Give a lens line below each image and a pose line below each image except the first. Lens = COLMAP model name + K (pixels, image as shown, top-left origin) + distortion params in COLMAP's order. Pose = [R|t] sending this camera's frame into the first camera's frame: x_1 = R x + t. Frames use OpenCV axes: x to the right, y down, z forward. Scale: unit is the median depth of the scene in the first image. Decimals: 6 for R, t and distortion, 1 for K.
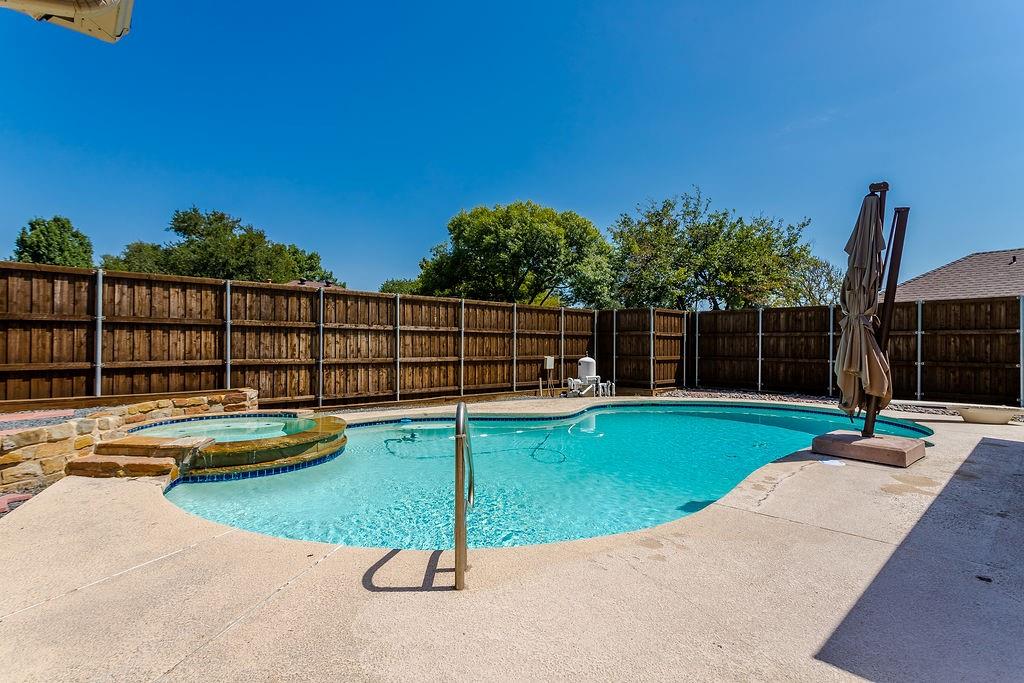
lens RADIAL K [[490.7, 0, 508.2], [0, 490.7, 340.0], [0, 0, 1]] dist [0.002140, -0.000127]
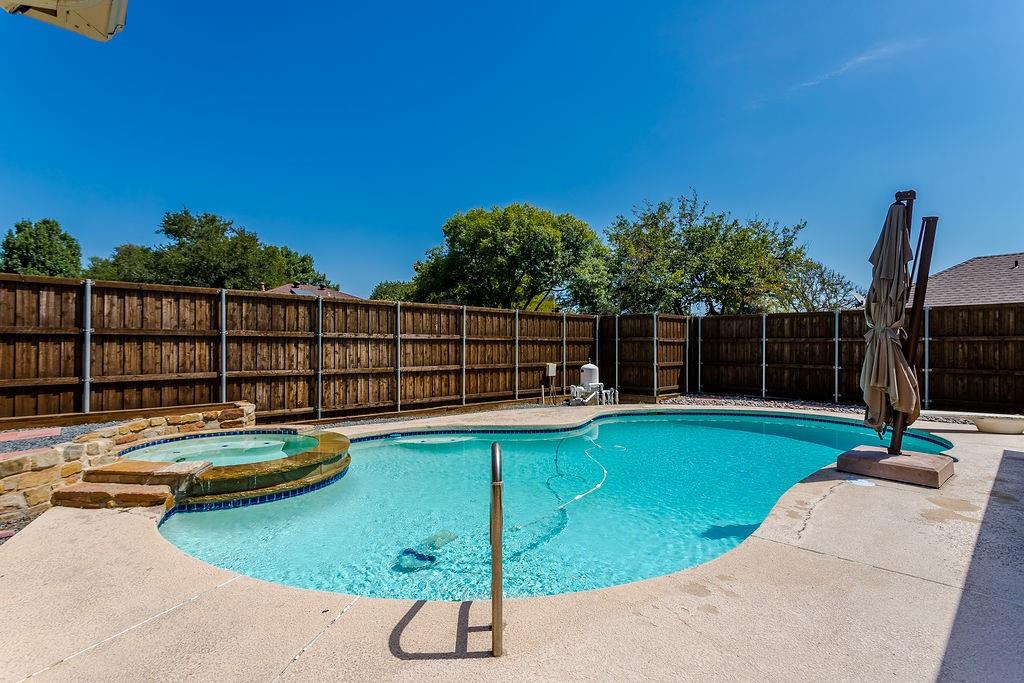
lens RADIAL K [[490.7, 0, 508.8], [0, 490.7, 340.2], [0, 0, 1]] dist [0.002140, -0.000127]
pose [[0.999888, -0.003687, 0.014481, -0.021592], [0.003717, 0.999991, -0.002056, -0.015294], [-0.014473, 0.002110, 0.999893, 0.025648]]
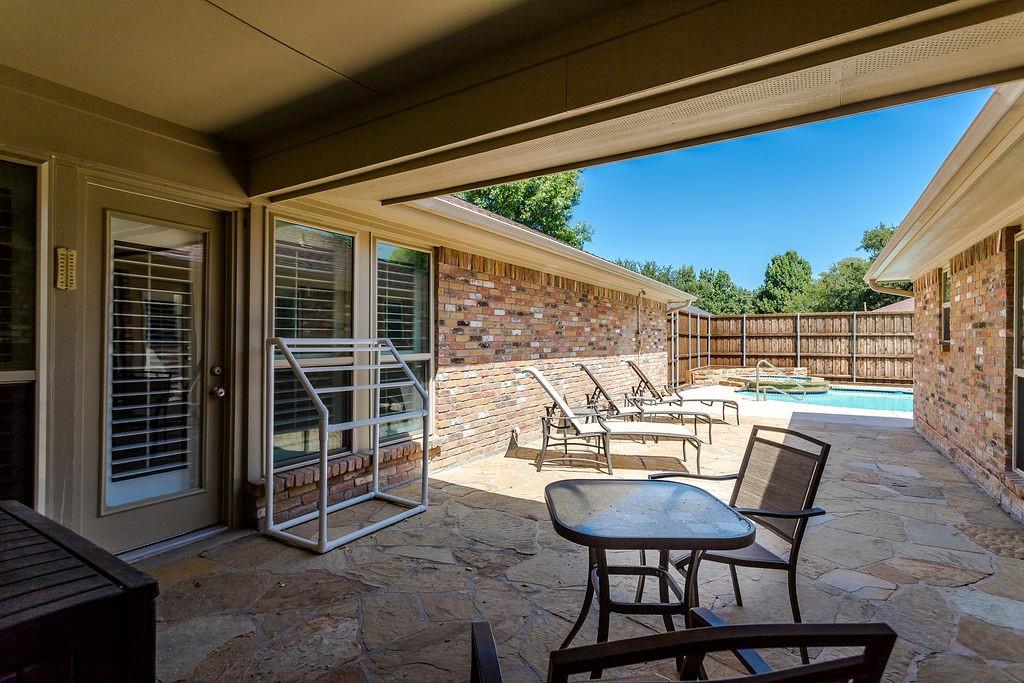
lens RADIAL K [[490.7, 0, 516.1], [0, 490.7, 338.0], [0, 0, 1]] dist [0.002140, -0.000127]
pose [[0.282589, -0.011554, -0.959171, 0.867177], [0.008576, 0.999918, -0.009518, -0.009642], [0.959203, -0.005536, 0.282665, -0.570124]]
